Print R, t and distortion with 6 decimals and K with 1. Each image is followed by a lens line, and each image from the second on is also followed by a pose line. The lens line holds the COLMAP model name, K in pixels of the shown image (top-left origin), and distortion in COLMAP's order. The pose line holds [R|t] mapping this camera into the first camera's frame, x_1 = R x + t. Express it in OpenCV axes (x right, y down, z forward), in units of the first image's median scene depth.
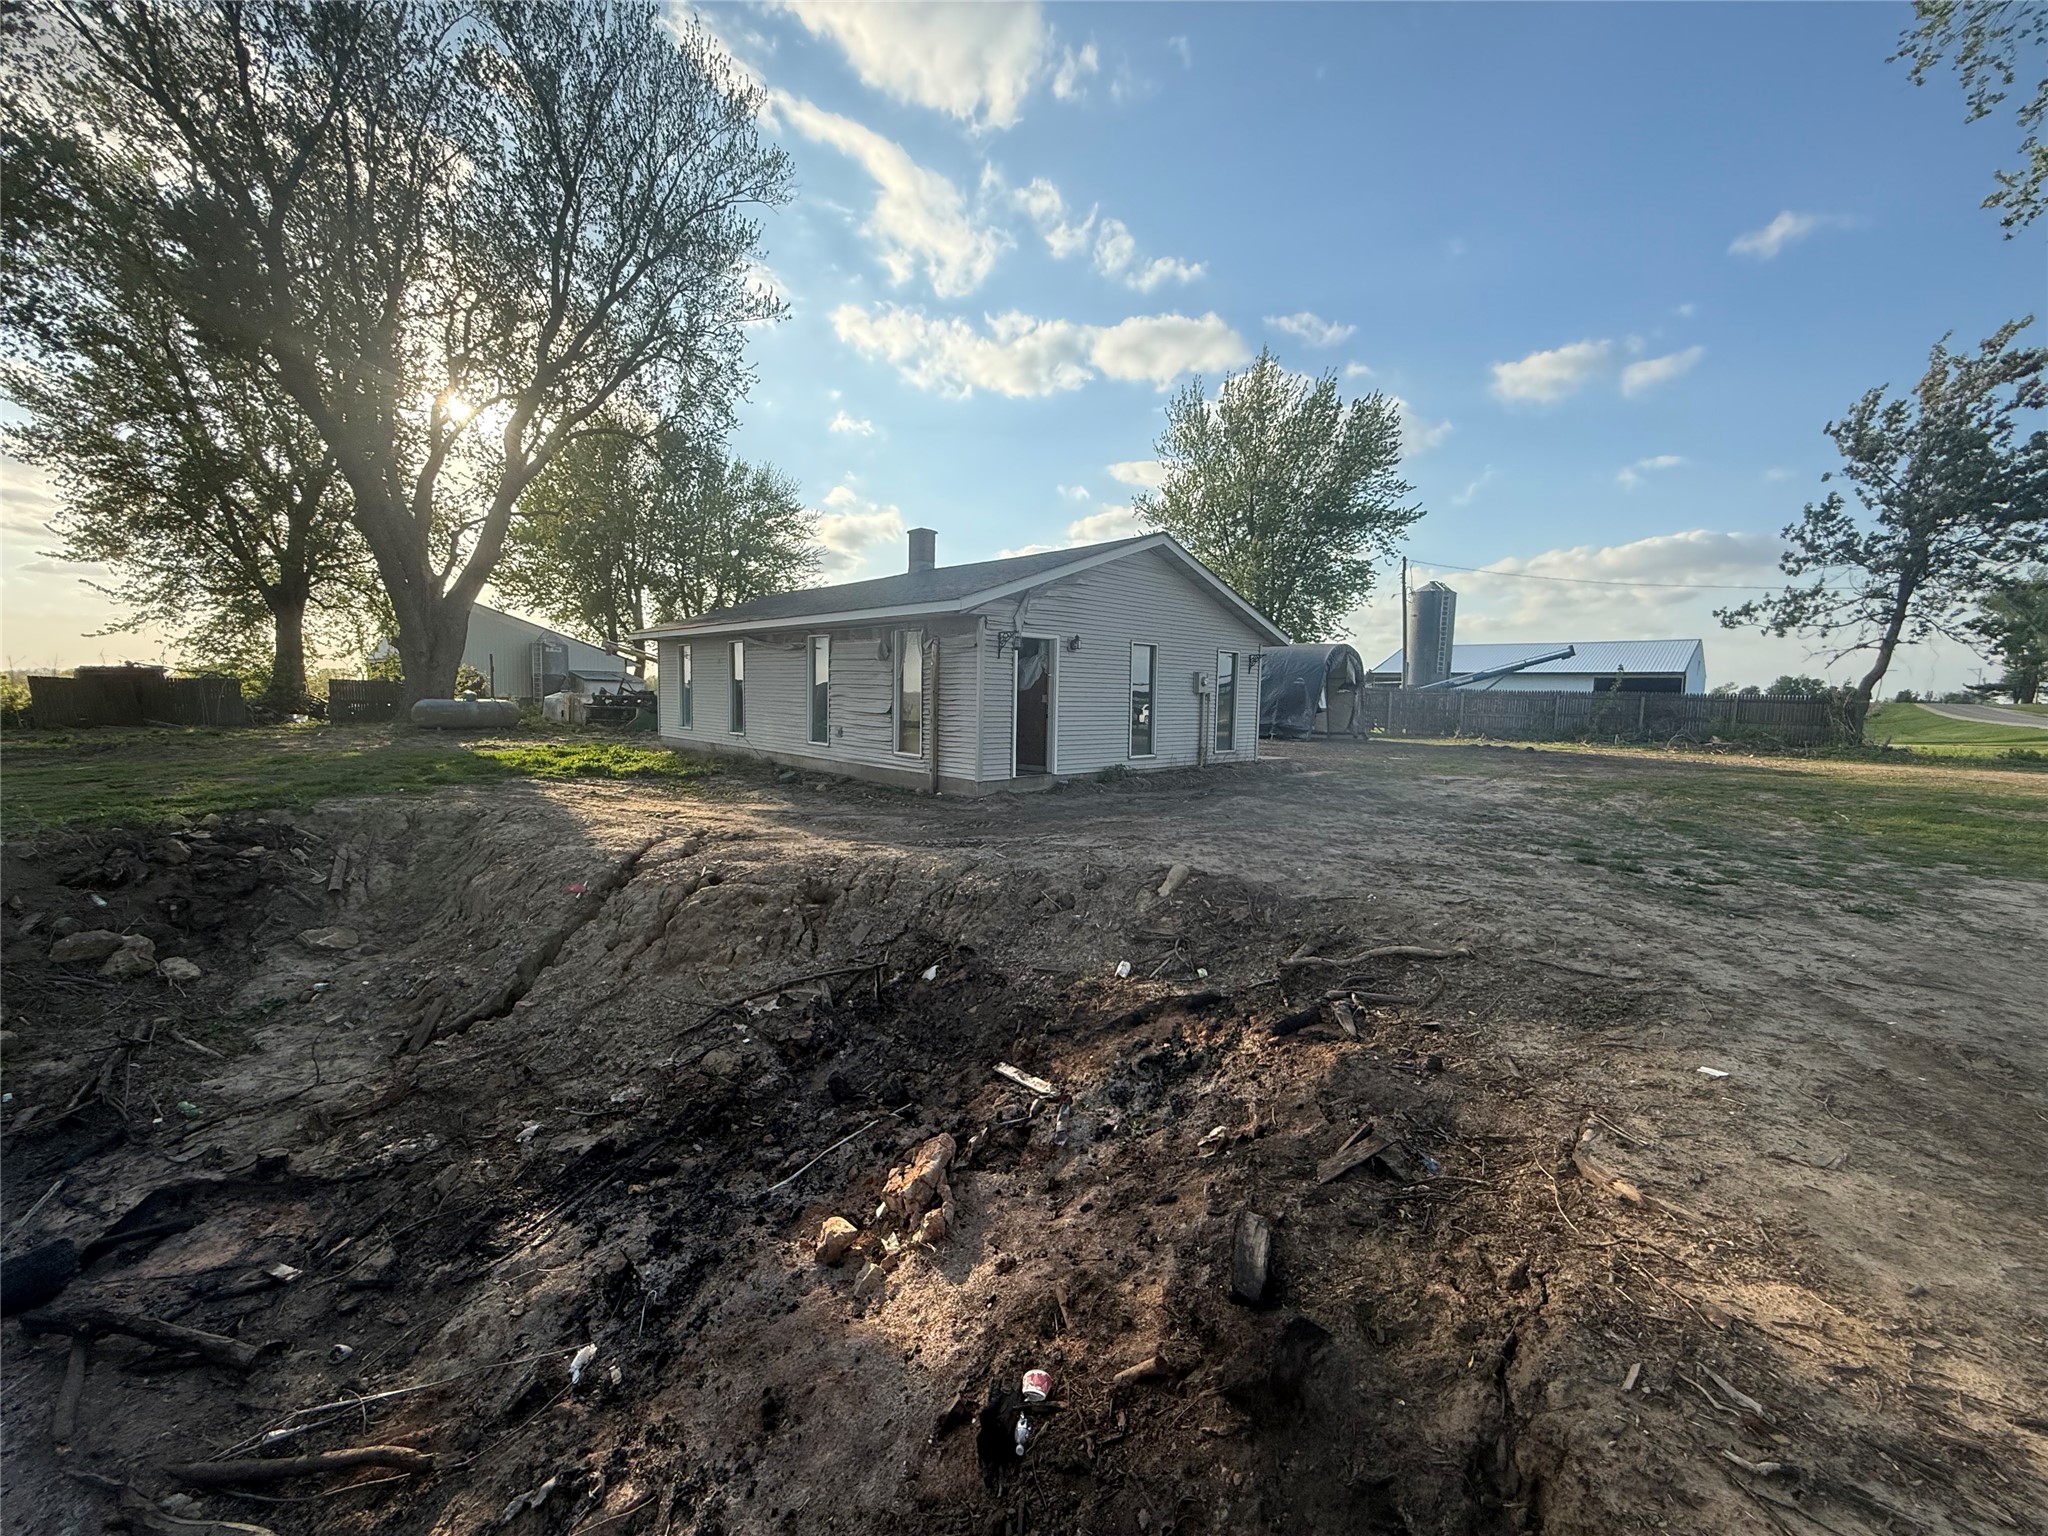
lens RADIAL K [[831.9, 0, 1024.0], [0, 831.9, 768.0], [0, 0, 1]] dist [0.002941, 0.000112]
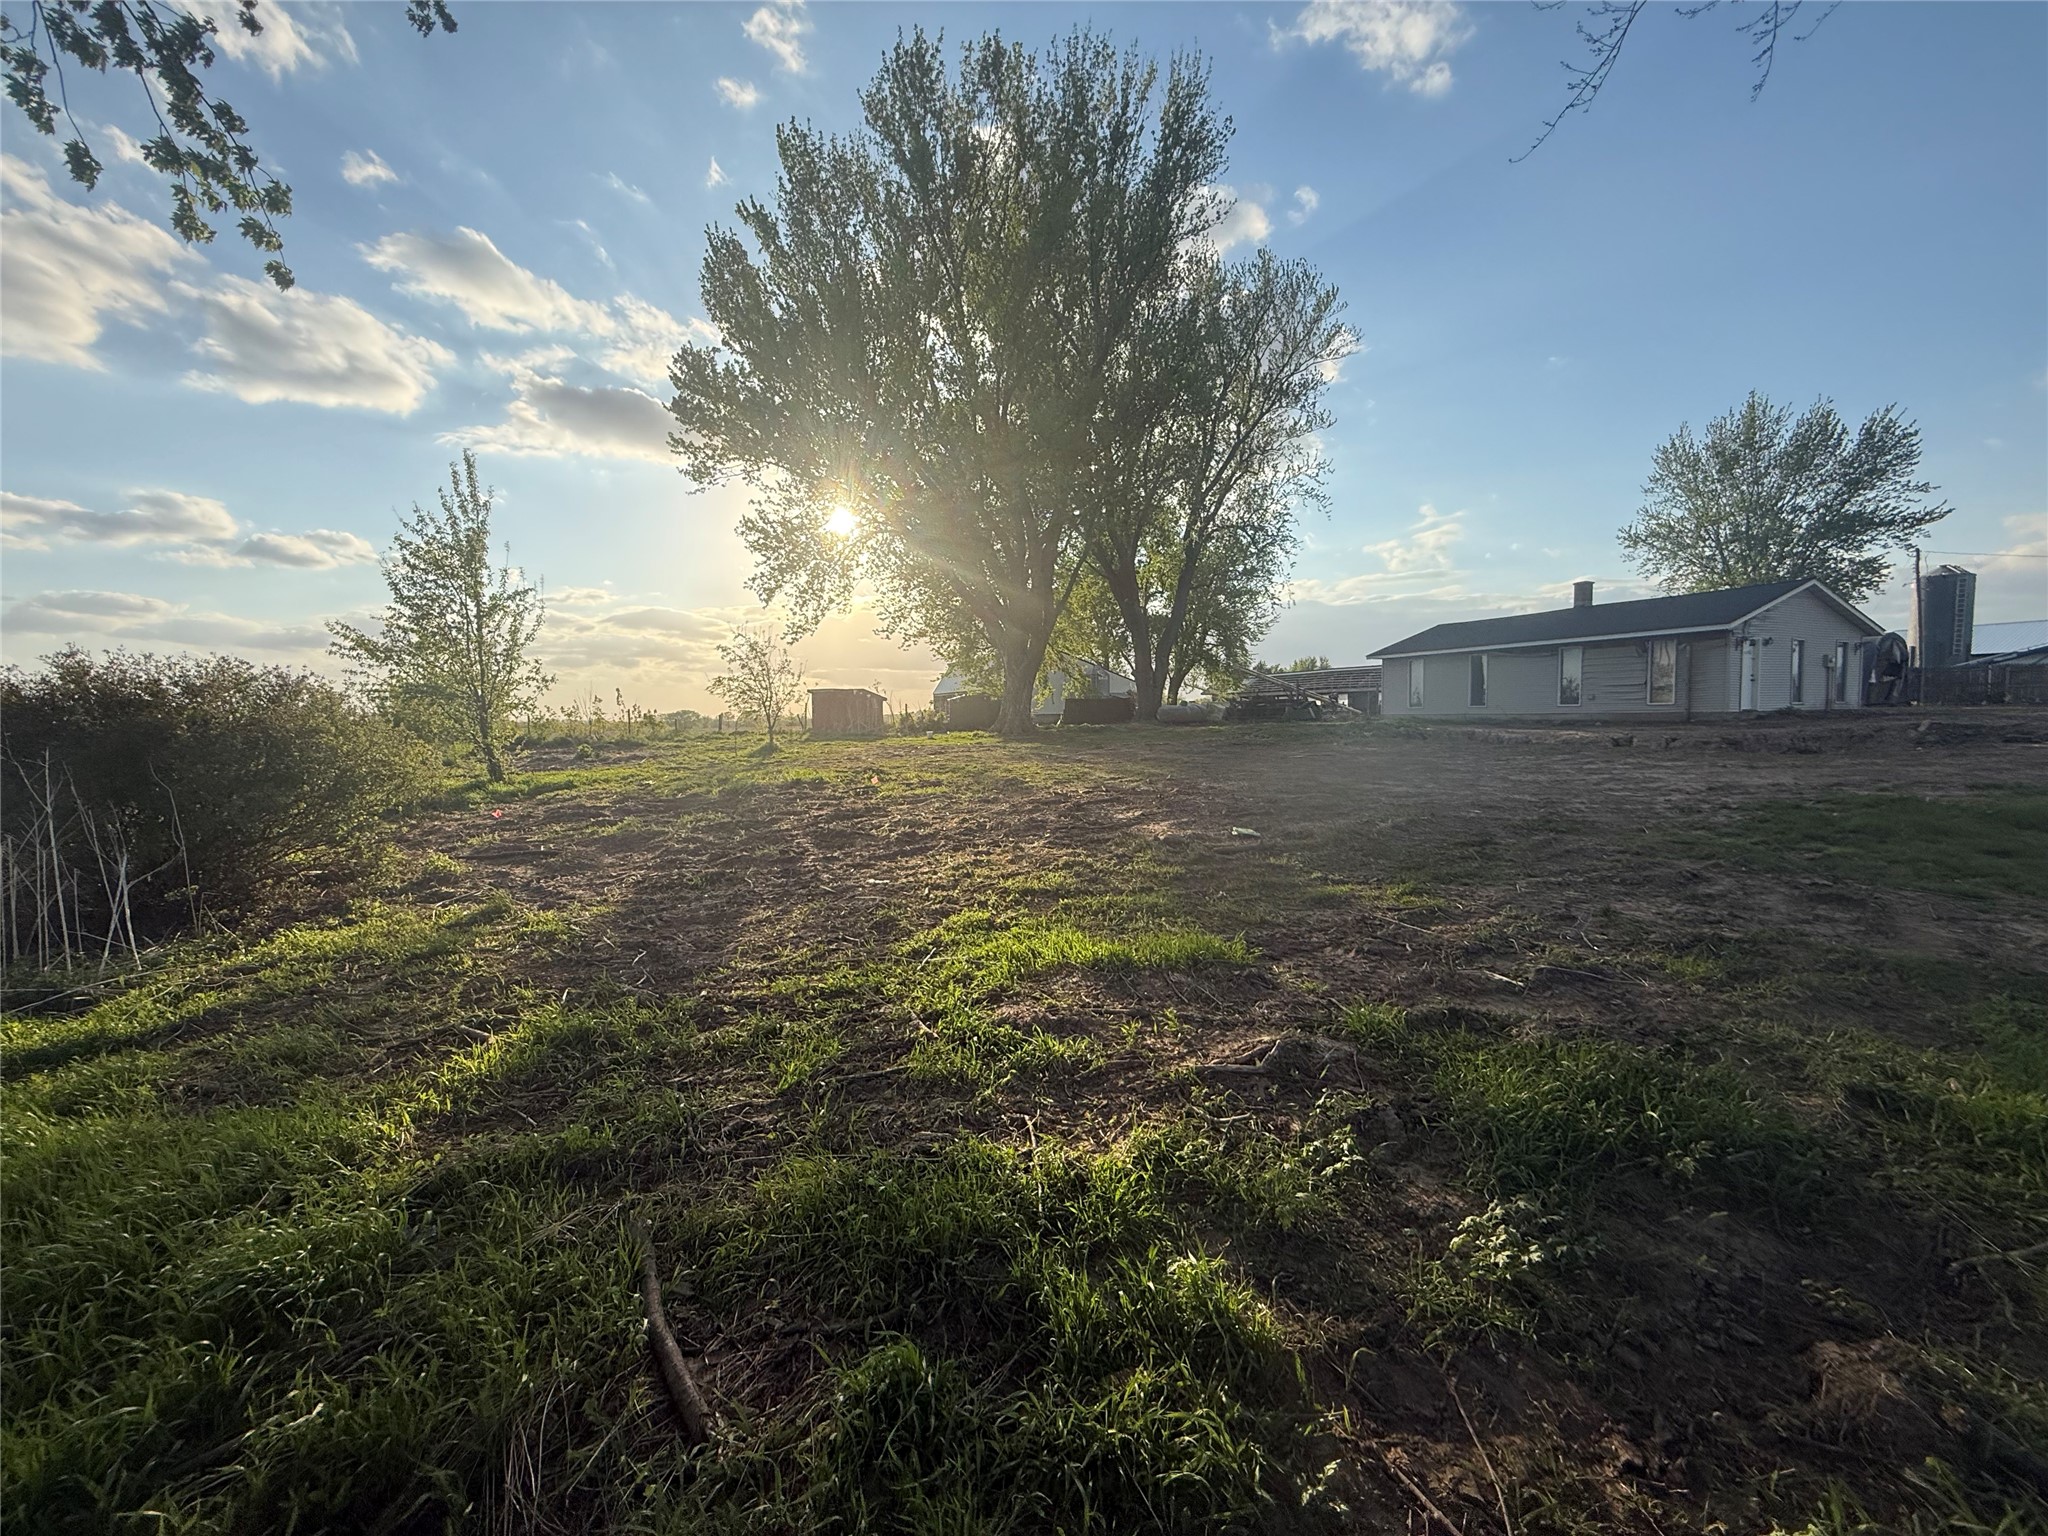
lens RADIAL K [[823.2, 0, 1020.2], [0, 823.2, 755.2], [0, 0, 1]] dist [-0.000239, -0.000161]
pose [[0.936196, -0.019969, -0.350910, -0.382036], [0.005548, 0.999100, -0.042055, 0.077602], [0.351434, 0.037425, 0.935464, -0.580209]]
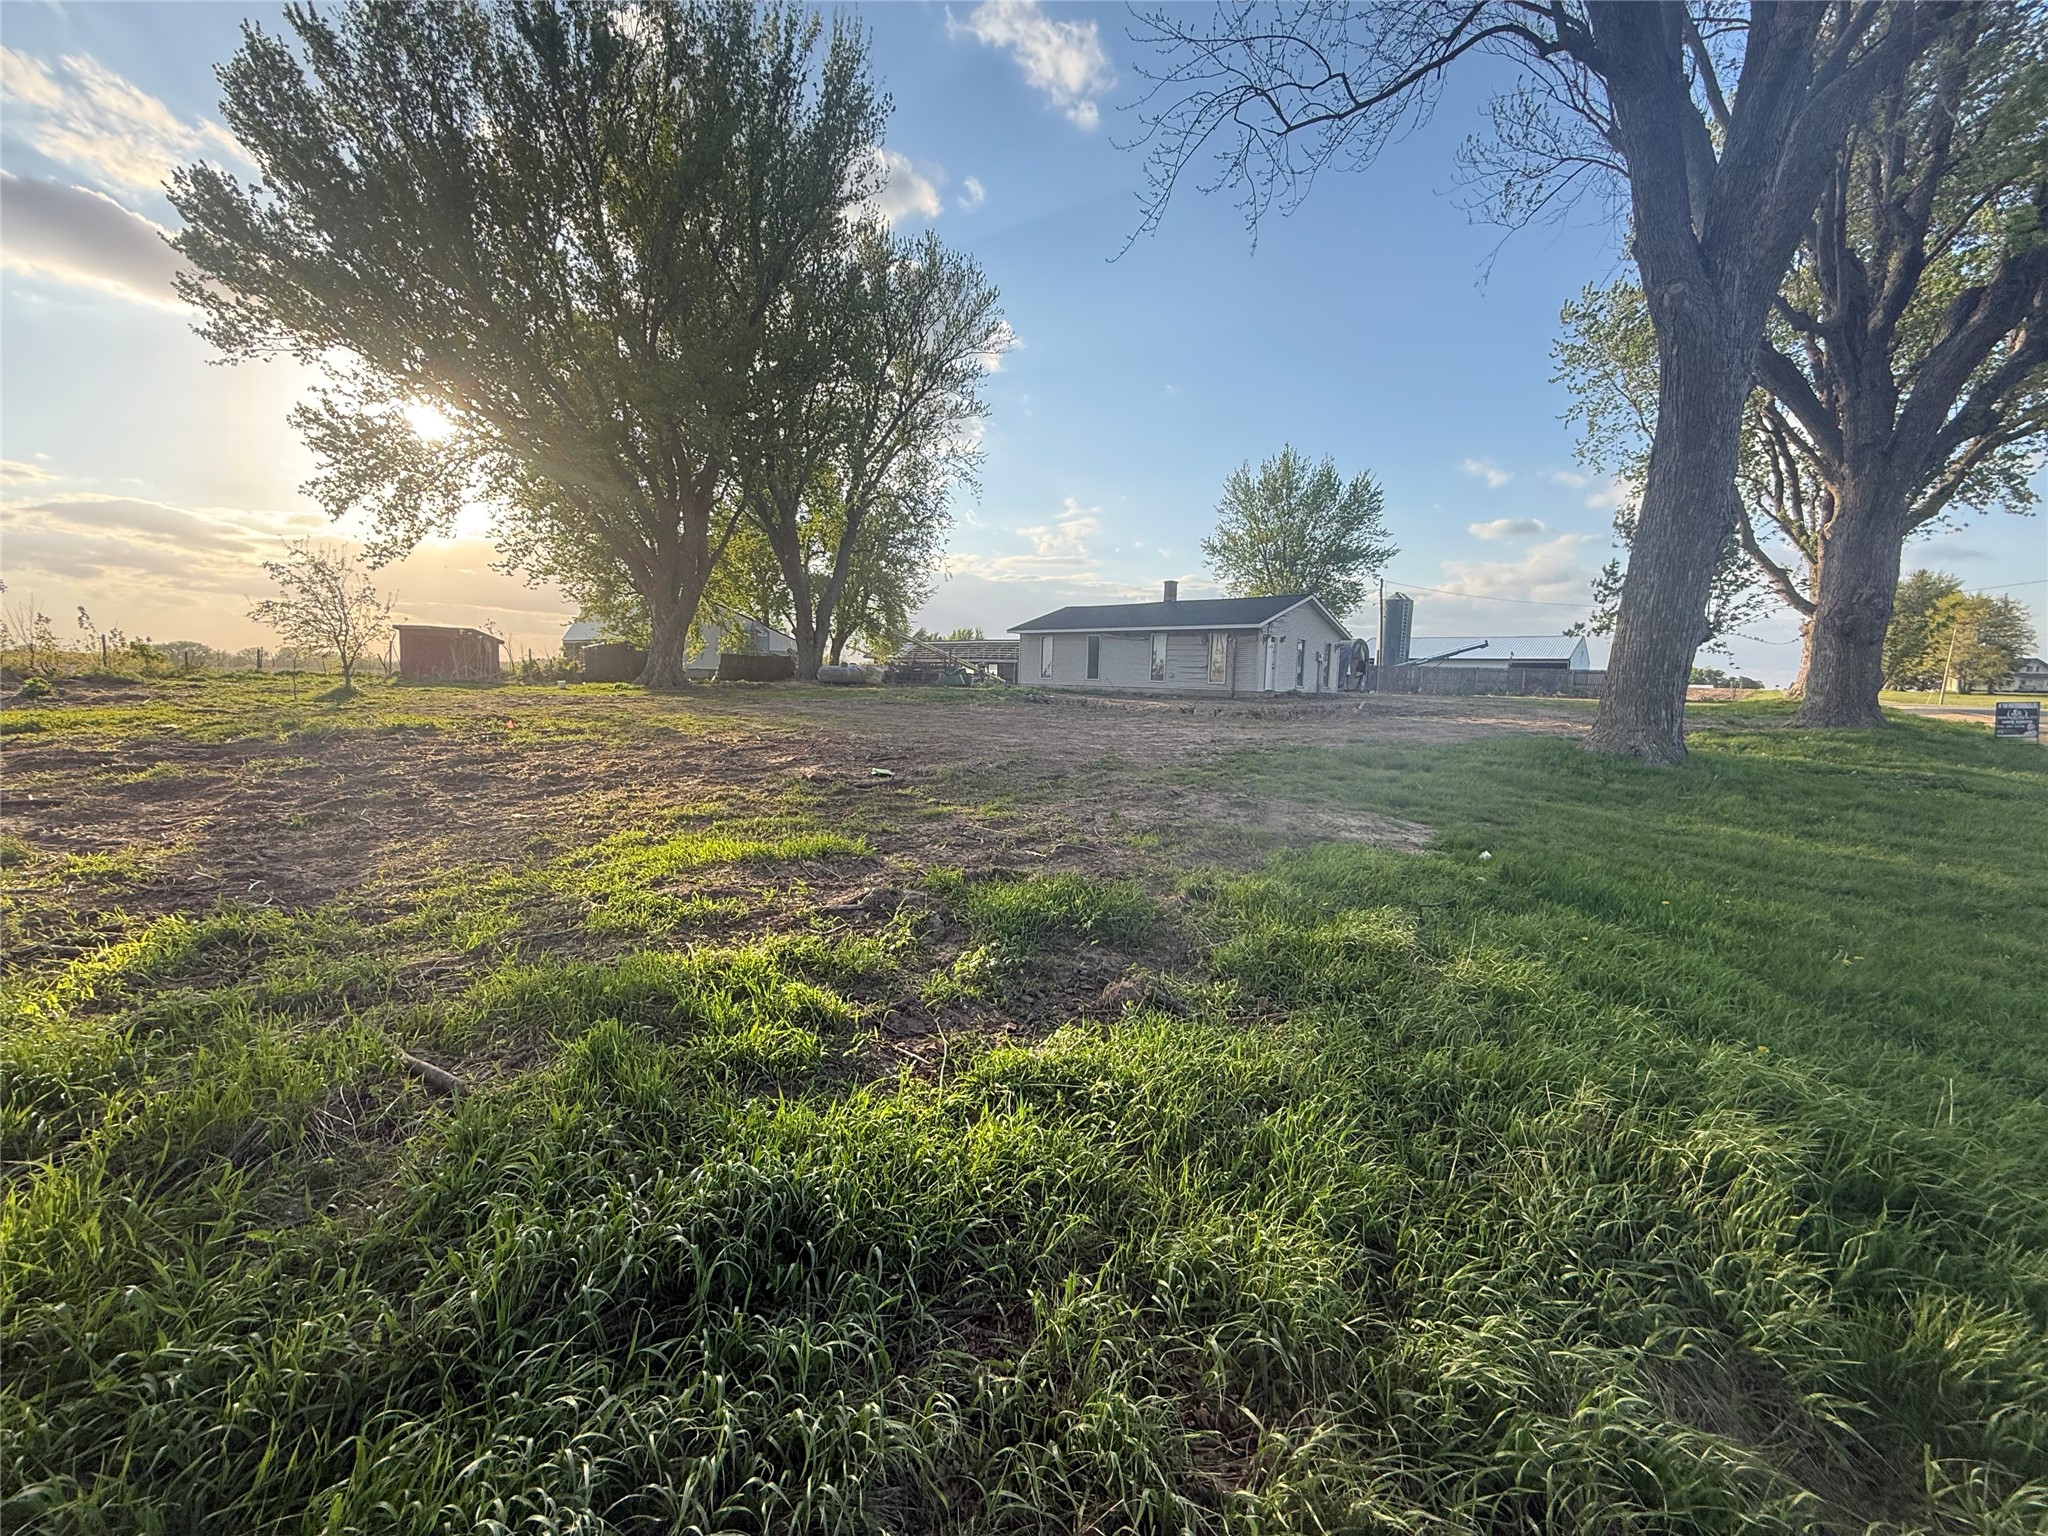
lens RADIAL K [[814.7, 0, 1024.0], [0, 814.7, 768.0], [0, 0, 1]] dist [0.001751, -0.000191]
pose [[0.998657, 0.001965, 0.051767, -0.369349], [-0.002997, 0.999798, 0.019864, 0.084210], [-0.051718, -0.019992, 0.998462, -0.619282]]
